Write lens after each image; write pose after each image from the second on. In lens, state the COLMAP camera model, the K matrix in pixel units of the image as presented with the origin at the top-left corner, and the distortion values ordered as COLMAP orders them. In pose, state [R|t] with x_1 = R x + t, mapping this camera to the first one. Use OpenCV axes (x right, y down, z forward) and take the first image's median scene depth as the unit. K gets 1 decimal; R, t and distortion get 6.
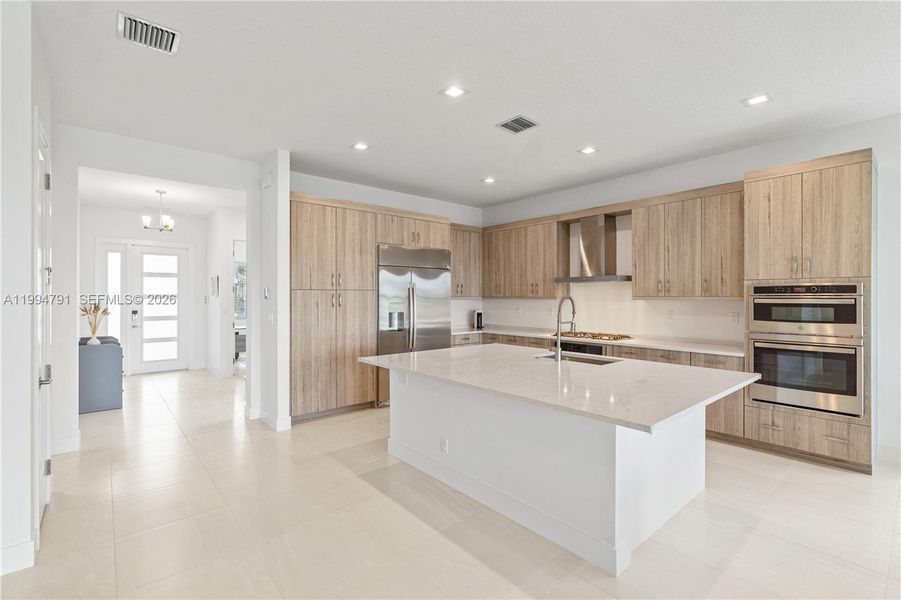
lens RADIAL K [[409.8, 0, 445.3], [0, 409.8, 295.3], [0, 0, 1]] dist [-0.000748, 0.000100]
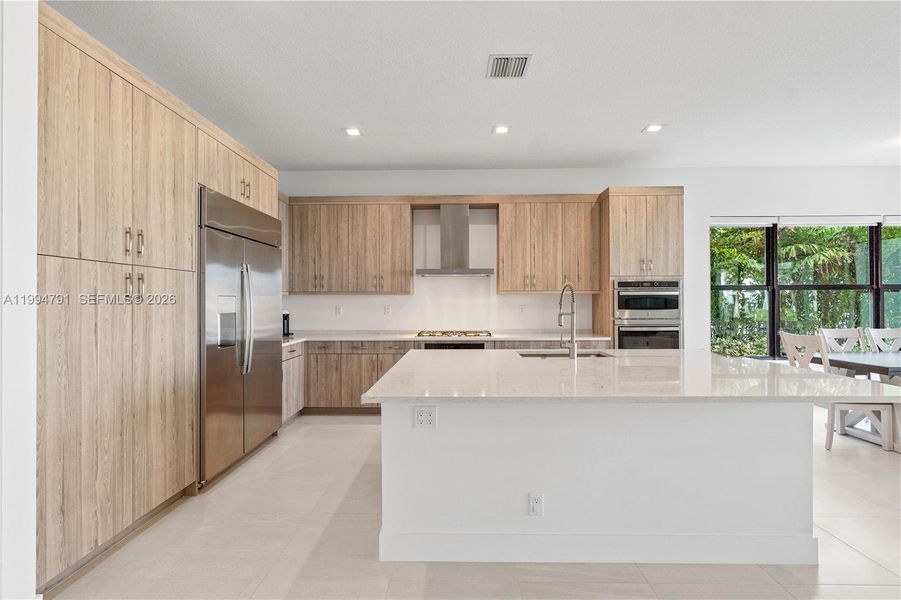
lens RADIAL K [[412.0, 0, 450.5], [0, 412.0, 300.0], [0, 0, 1]] dist [0.000708, 0.000408]
pose [[0.659250, 0.000769, 0.751923, -0.375785], [0.000679, 0.999998, -0.001618, 0.026428], [-0.751923, 0.001577, 0.659249, 0.427484]]
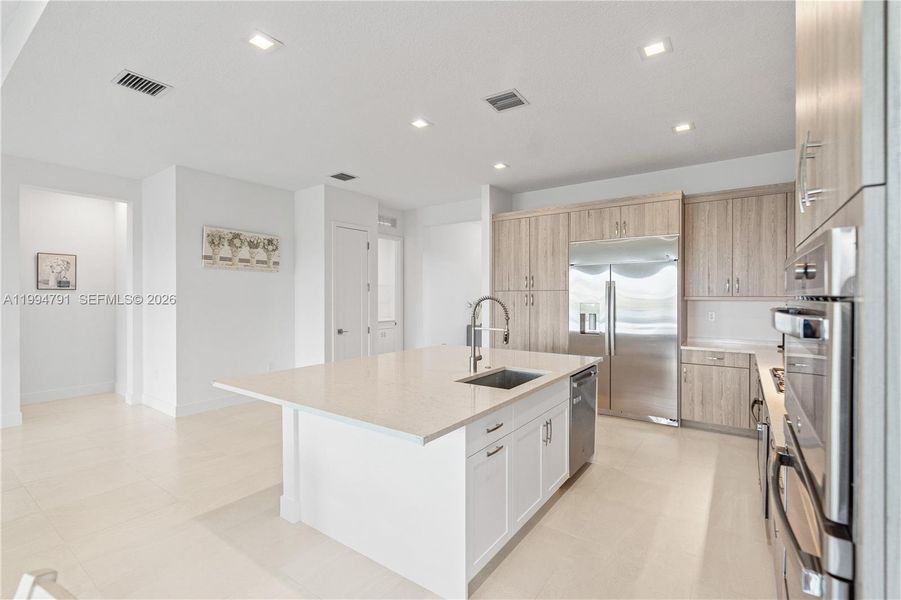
lens RADIAL K [[409.8, 0, 445.3], [0, 409.8, 295.3], [0, 0, 1]] dist [-0.000748, 0.000100]
pose [[0.234685, -0.000137, -0.972071, 0.765662], [0.002374, 0.999997, 0.000432, -0.001899], [0.972068, -0.002409, 0.234685, 0.508394]]
